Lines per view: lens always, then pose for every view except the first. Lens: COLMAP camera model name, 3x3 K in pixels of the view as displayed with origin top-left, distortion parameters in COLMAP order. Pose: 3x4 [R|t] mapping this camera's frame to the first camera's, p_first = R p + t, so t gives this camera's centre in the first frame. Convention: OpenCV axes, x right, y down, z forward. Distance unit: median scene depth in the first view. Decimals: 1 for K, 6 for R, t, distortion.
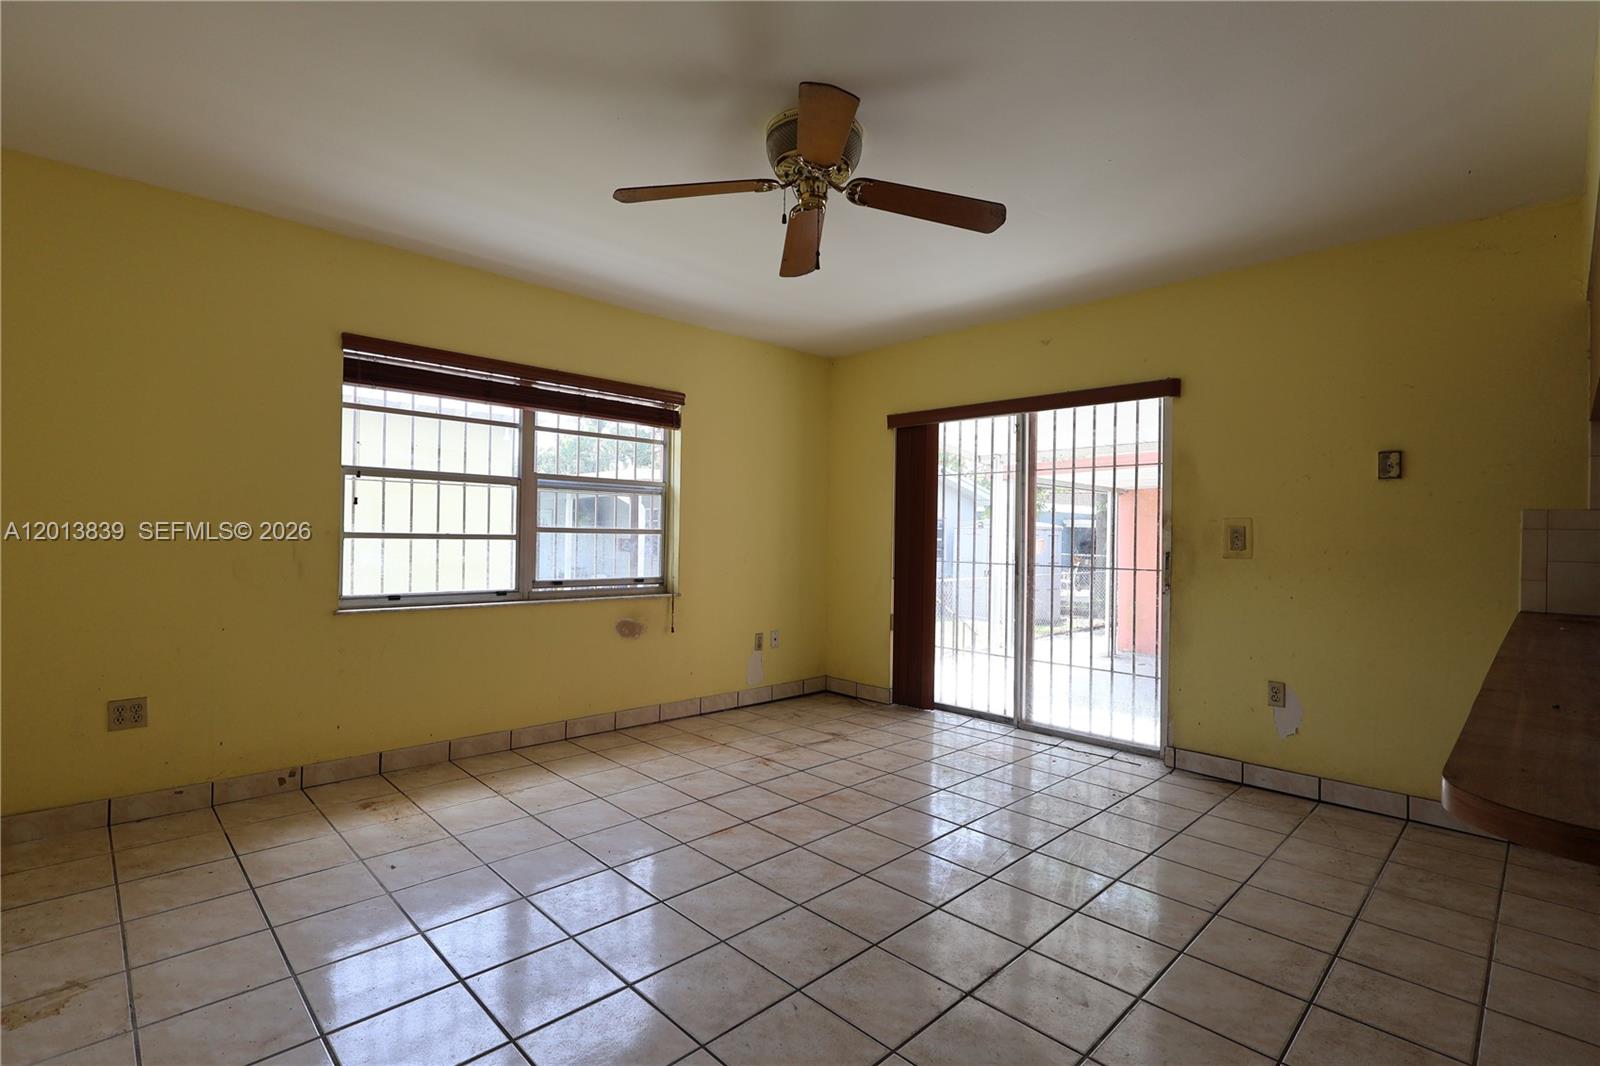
lens RADIAL K [[739.6, 0, 796.4], [0, 739.6, 532.2], [0, 0, 1]] dist [-0.002985, 0.001601]
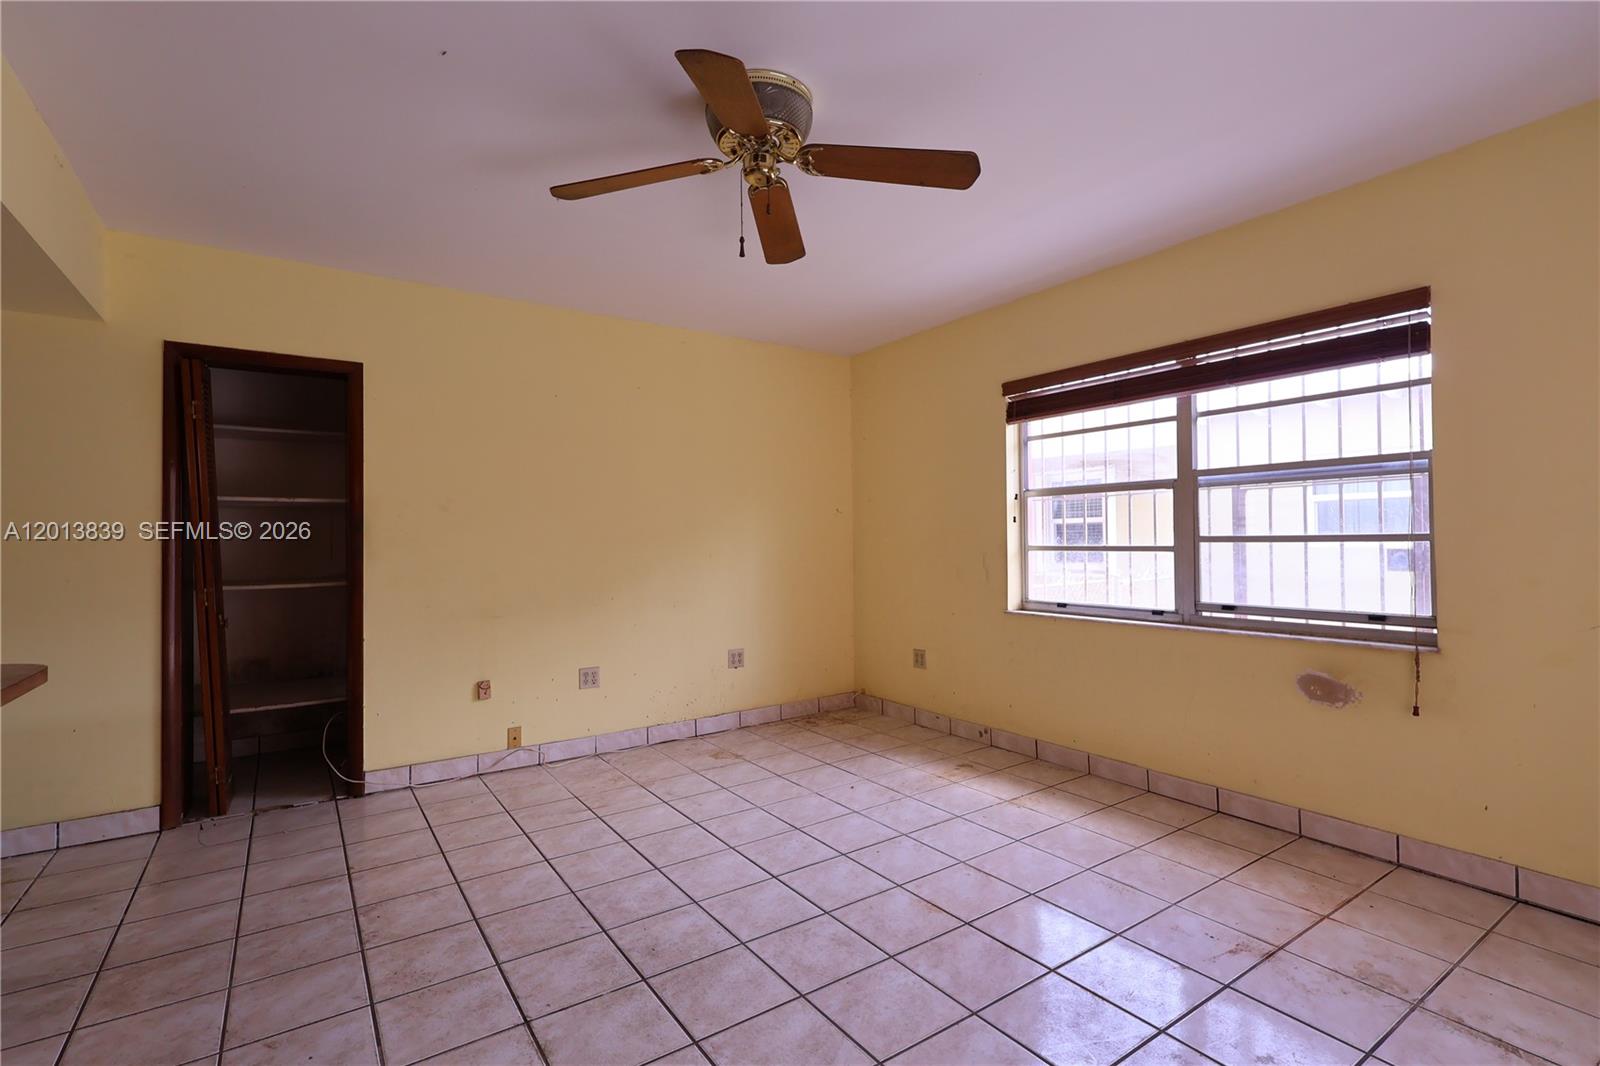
lens RADIAL K [[739.6, 0, 796.4], [0, 739.6, 532.2], [0, 0, 1]] dist [-0.002985, 0.001601]
pose [[-0.173762, -0.028381, -0.984379, 0.588825], [0.010231, 0.999479, -0.030622, 0.010121], [0.984735, -0.015392, -0.173381, 0.788422]]
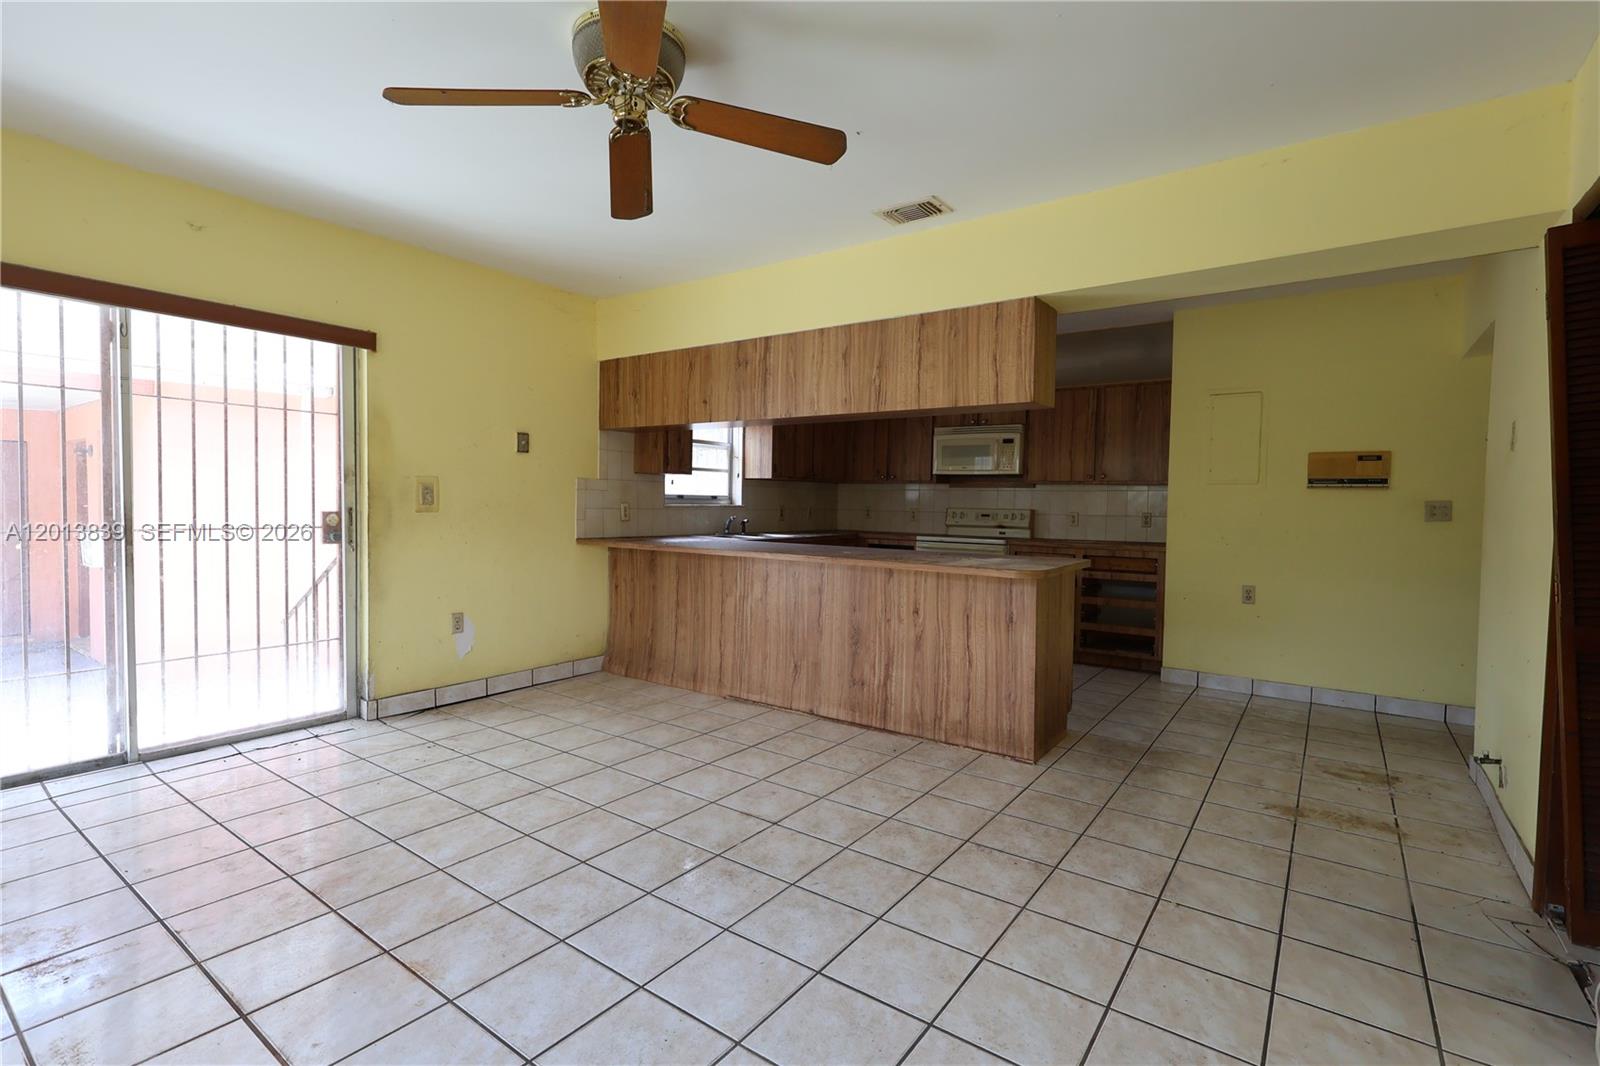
lens RADIAL K [[739.6, 0, 796.4], [0, 739.6, 532.2], [0, 0, 1]] dist [-0.002985, 0.001601]
pose [[-0.164055, -0.058747, 0.984700, -0.595118], [-0.023709, 0.998172, 0.055600, -0.009428], [-0.986166, -0.014224, -0.165148, 0.622919]]
